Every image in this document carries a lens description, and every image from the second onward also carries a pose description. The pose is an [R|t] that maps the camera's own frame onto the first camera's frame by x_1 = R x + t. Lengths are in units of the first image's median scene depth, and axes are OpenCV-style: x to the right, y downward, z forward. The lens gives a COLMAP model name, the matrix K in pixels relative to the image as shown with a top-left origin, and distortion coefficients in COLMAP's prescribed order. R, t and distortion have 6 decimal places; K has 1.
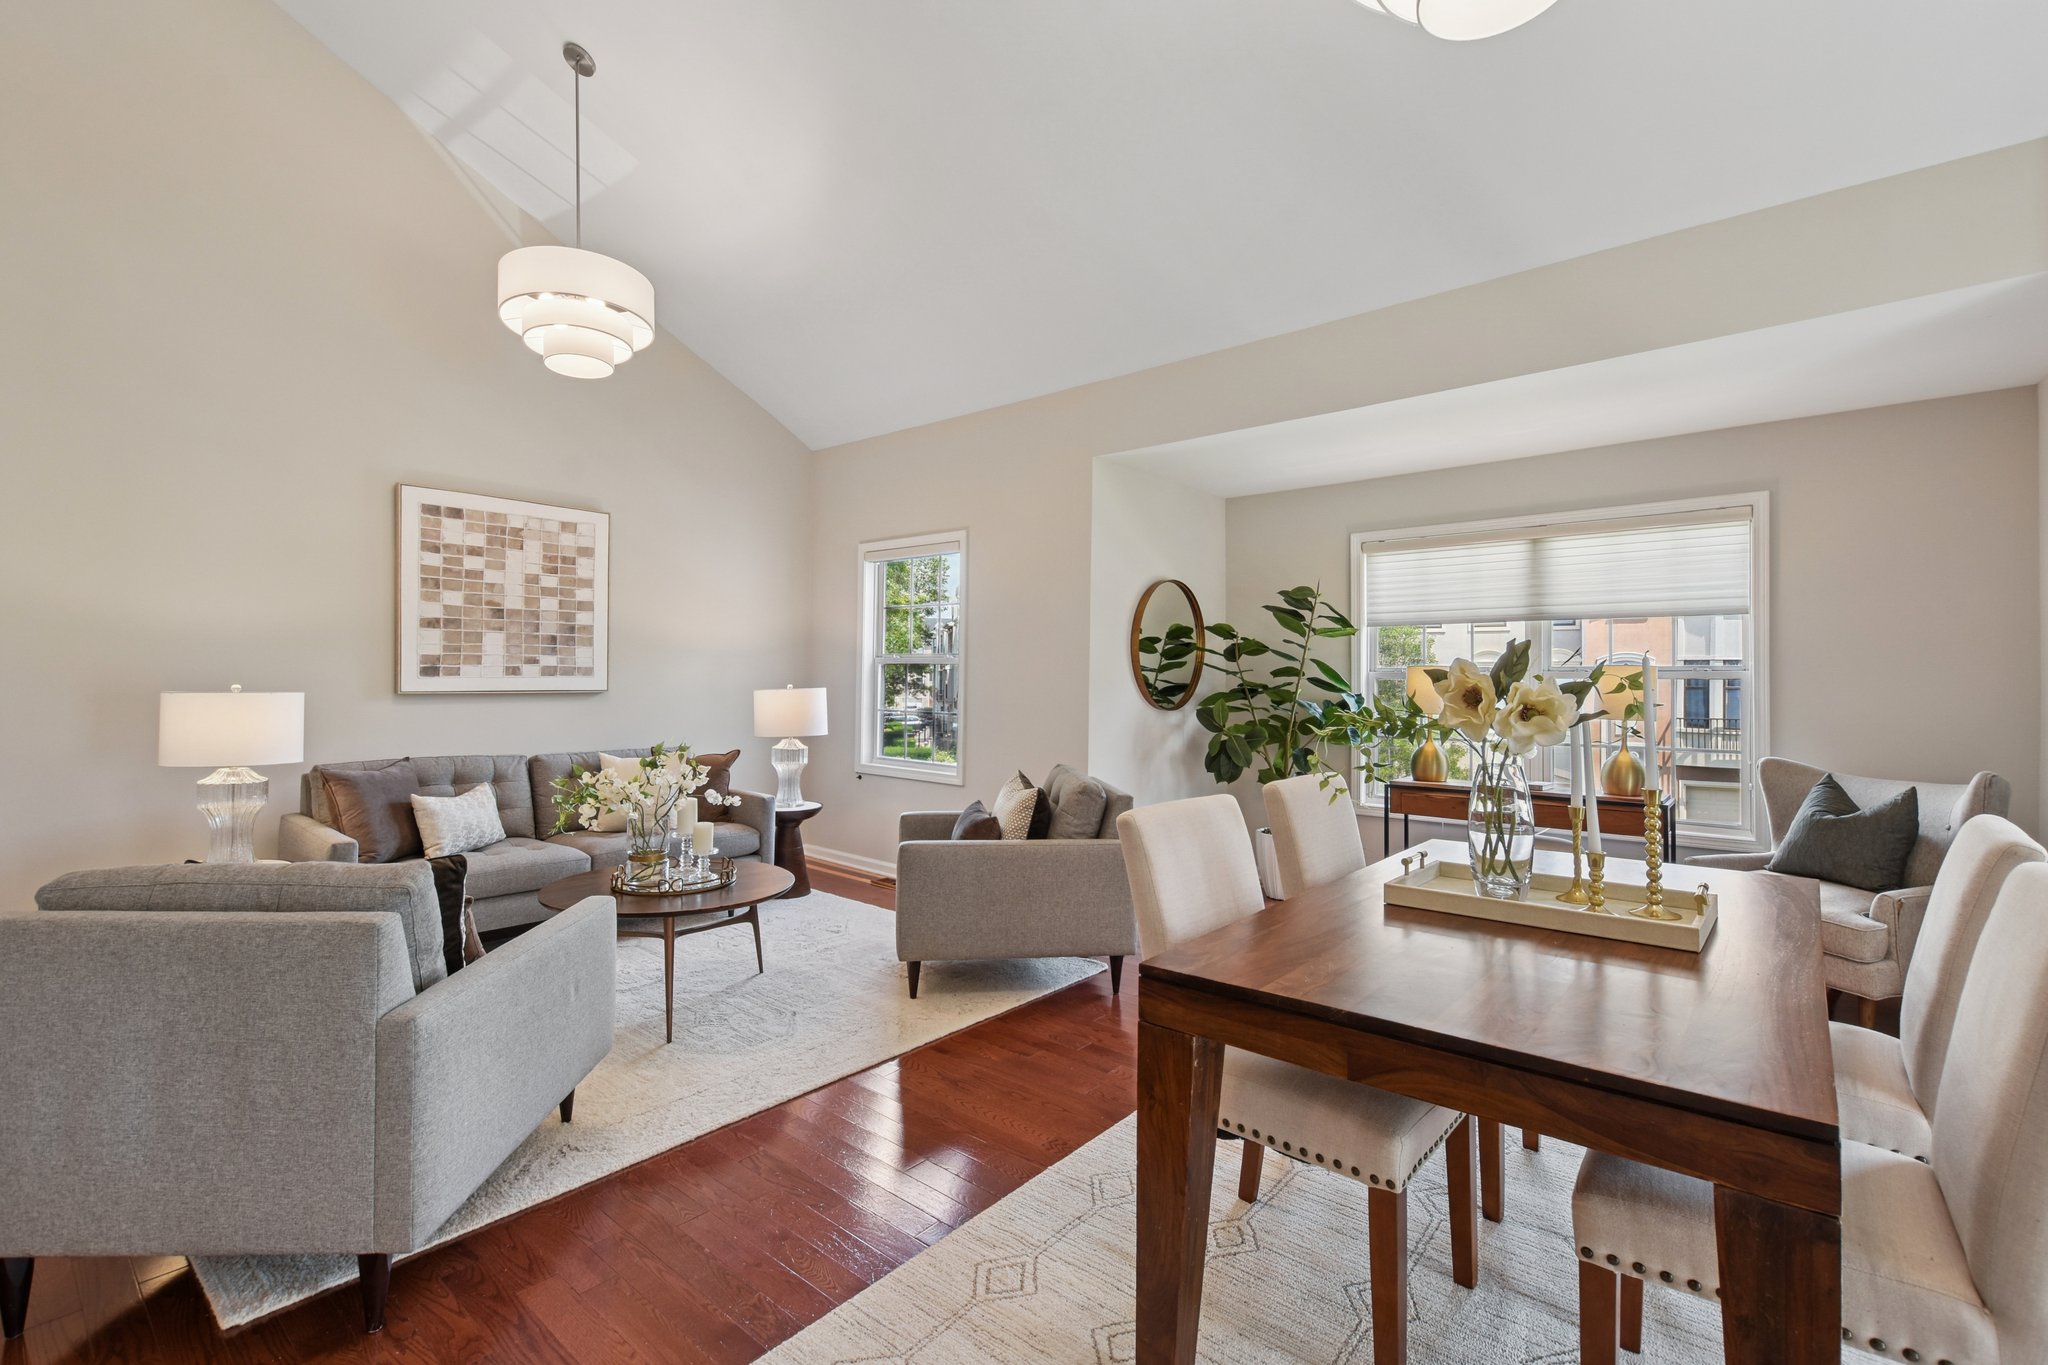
lens RADIAL K [[916.1, 0, 1024.8], [0, 916.1, 680.3], [0, 0, 1]] dist [0.003438, -0.000726]
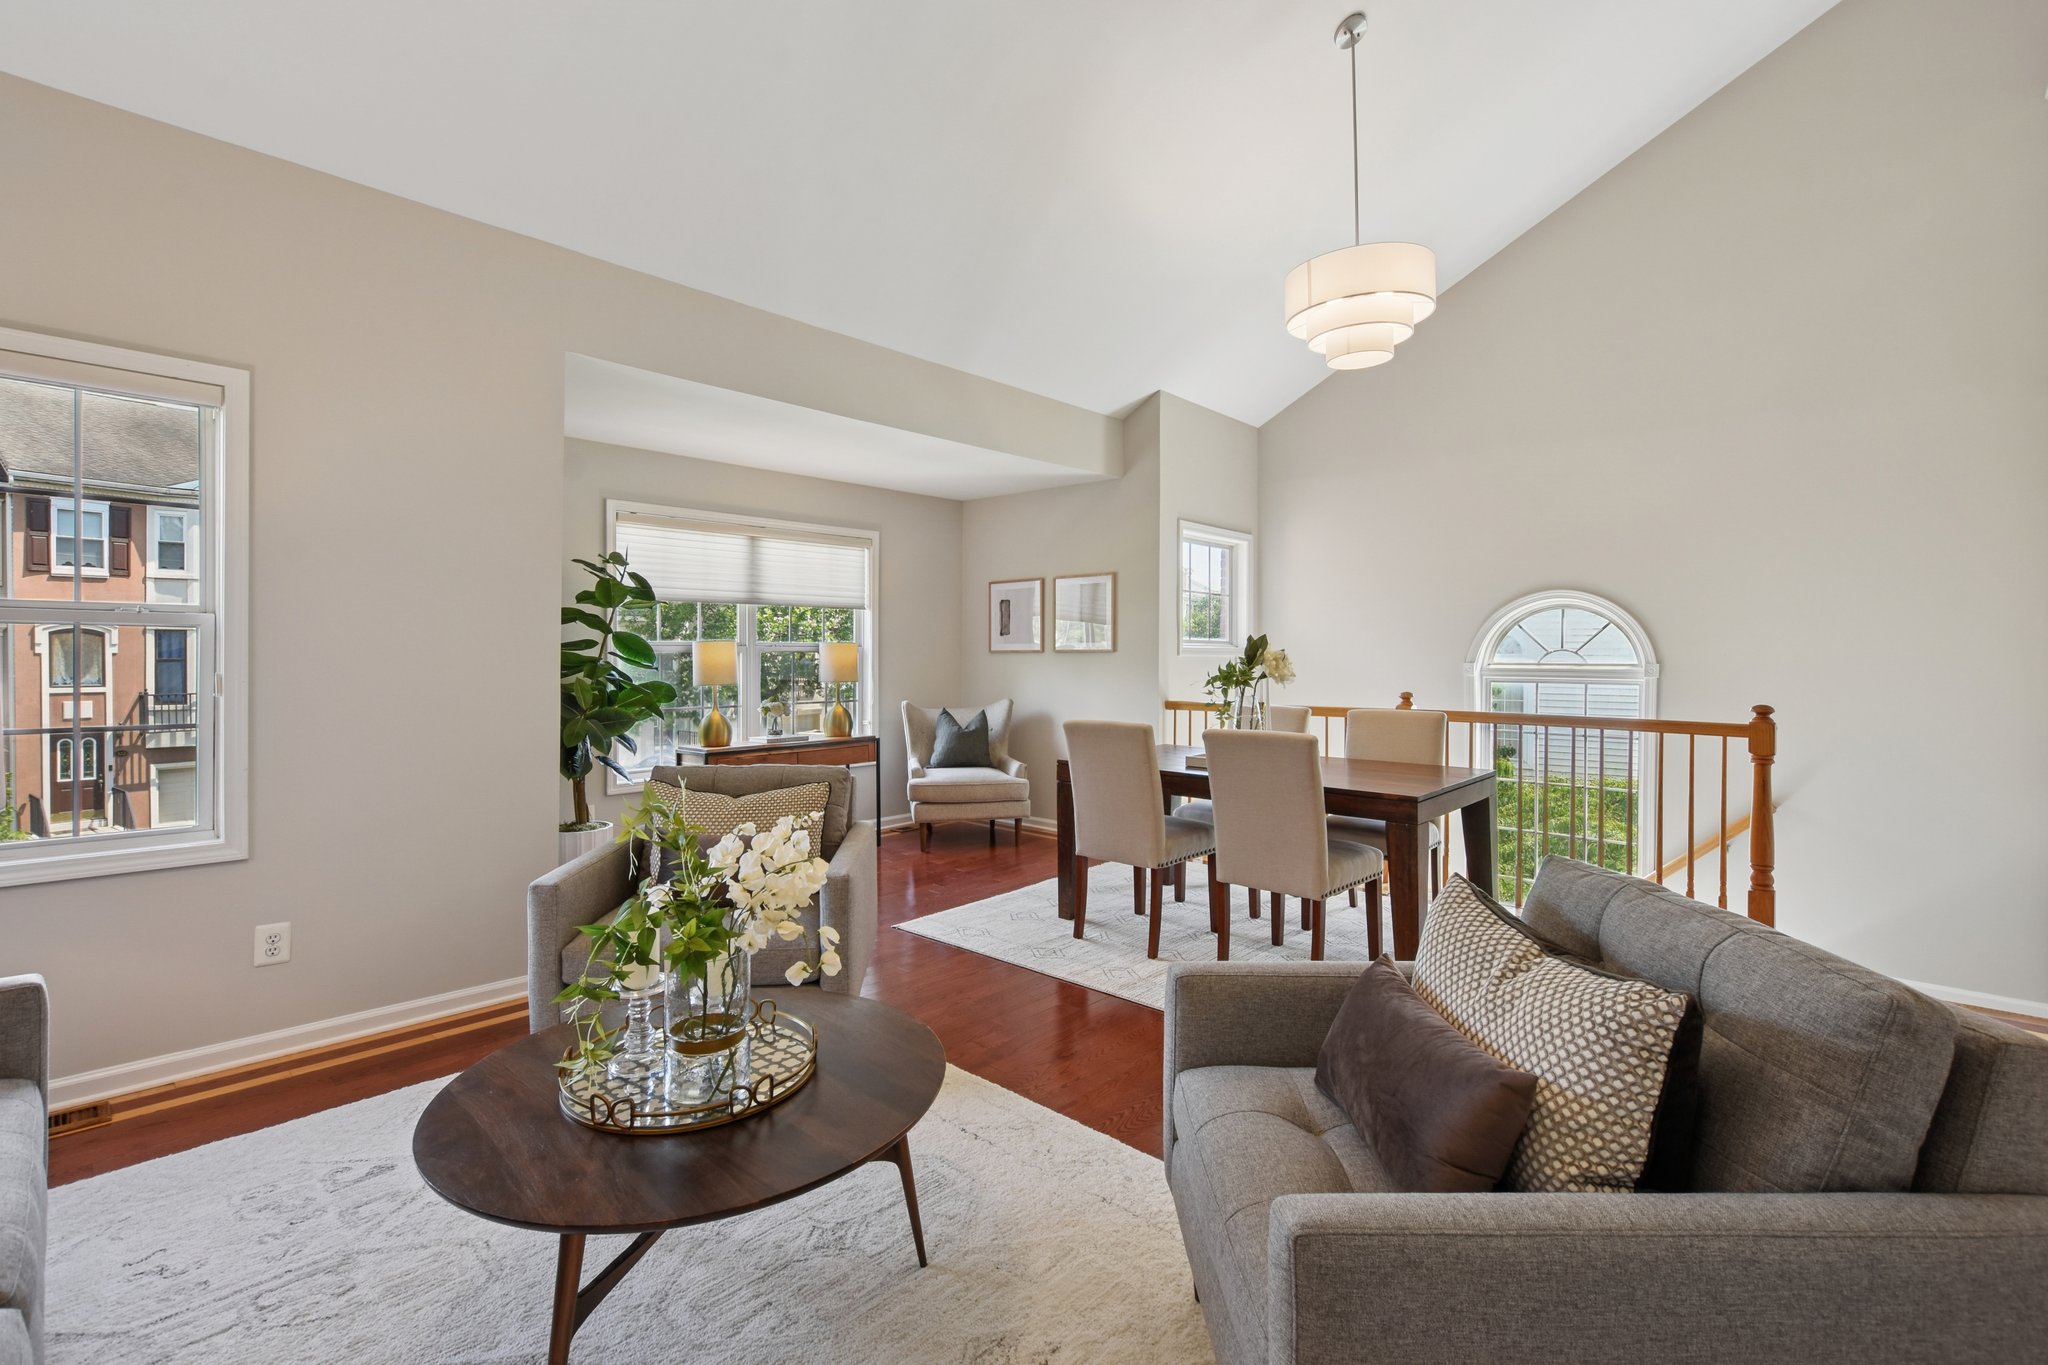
lens RADIAL K [[916.1, 0, 1019.3], [0, 916.1, 671.3], [0, 0, 1]] dist [0.003438, -0.000726]
pose [[0.048846, -0.021757, 0.998569, -0.590207], [-0.000461, 0.999762, 0.021806, -0.003416], [-0.998806, -0.001526, 0.048825, 0.552735]]
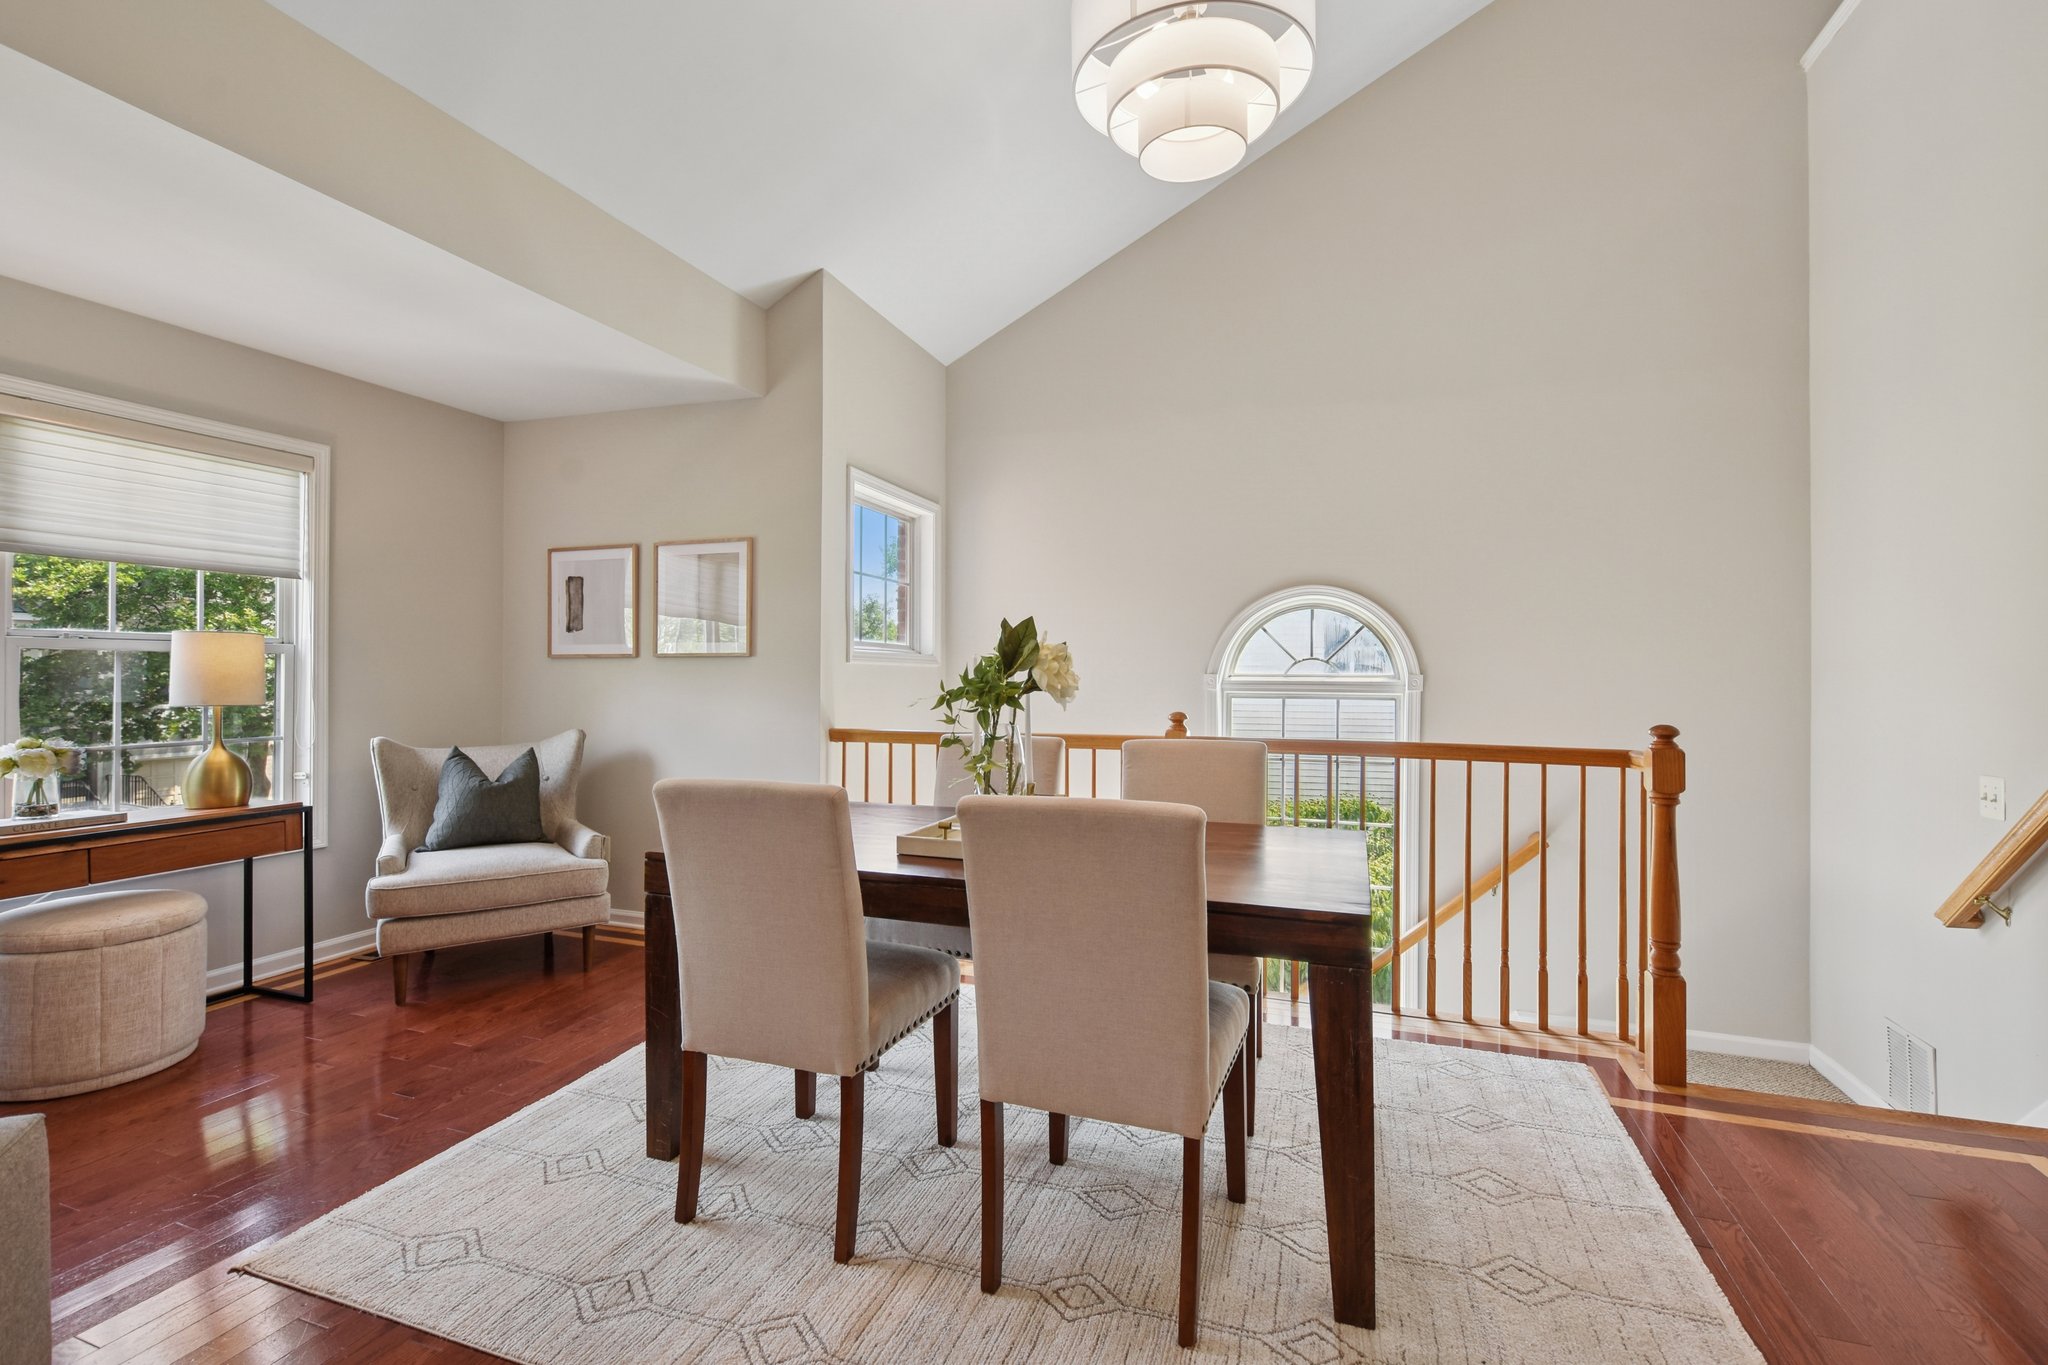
lens RADIAL K [[916.1, 0, 1024.2], [0, 916.1, 674.4], [0, 0, 1]] dist [0.003438, -0.000726]
pose [[-0.348844, -0.003348, 0.937175, -0.221892], [-0.006350, 0.999979, 0.001209, 0.009969], [-0.937159, -0.005530, -0.348858, 0.542820]]
